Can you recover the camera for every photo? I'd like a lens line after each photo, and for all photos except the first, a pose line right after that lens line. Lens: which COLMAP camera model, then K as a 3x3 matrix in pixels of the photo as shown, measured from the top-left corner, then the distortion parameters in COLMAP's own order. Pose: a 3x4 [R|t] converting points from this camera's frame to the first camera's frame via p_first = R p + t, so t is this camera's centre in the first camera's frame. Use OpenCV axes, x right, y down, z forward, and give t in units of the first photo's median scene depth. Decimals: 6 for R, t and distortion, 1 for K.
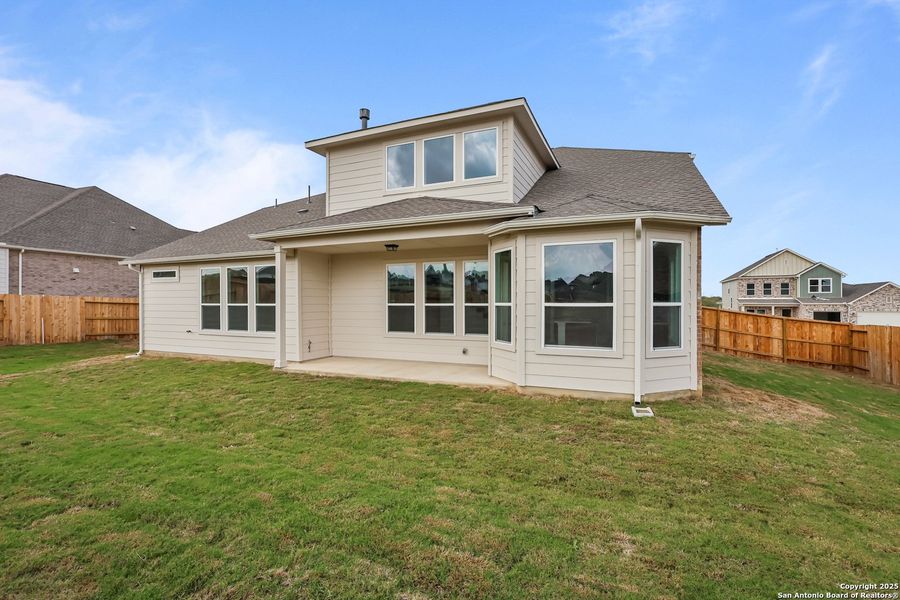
lens RADIAL K [[419.3, 0, 449.2], [0, 419.3, 300.8], [0, 0, 1]] dist [0.003892, 0.000509]
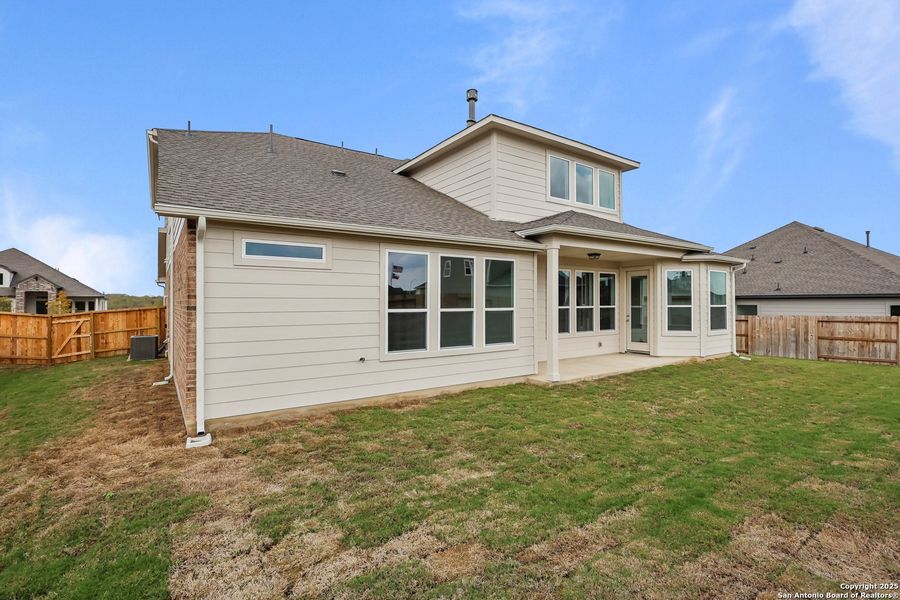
lens RADIAL K [[419.3, 0, 447.3], [0, 419.3, 299.8], [0, 0, 1]] dist [0.003892, 0.000509]
pose [[0.525345, 0.012128, 0.850803, -1.086039], [0.009616, 0.999750, -0.020189, 0.006494], [-0.850835, 0.018788, 0.525097, 0.632778]]
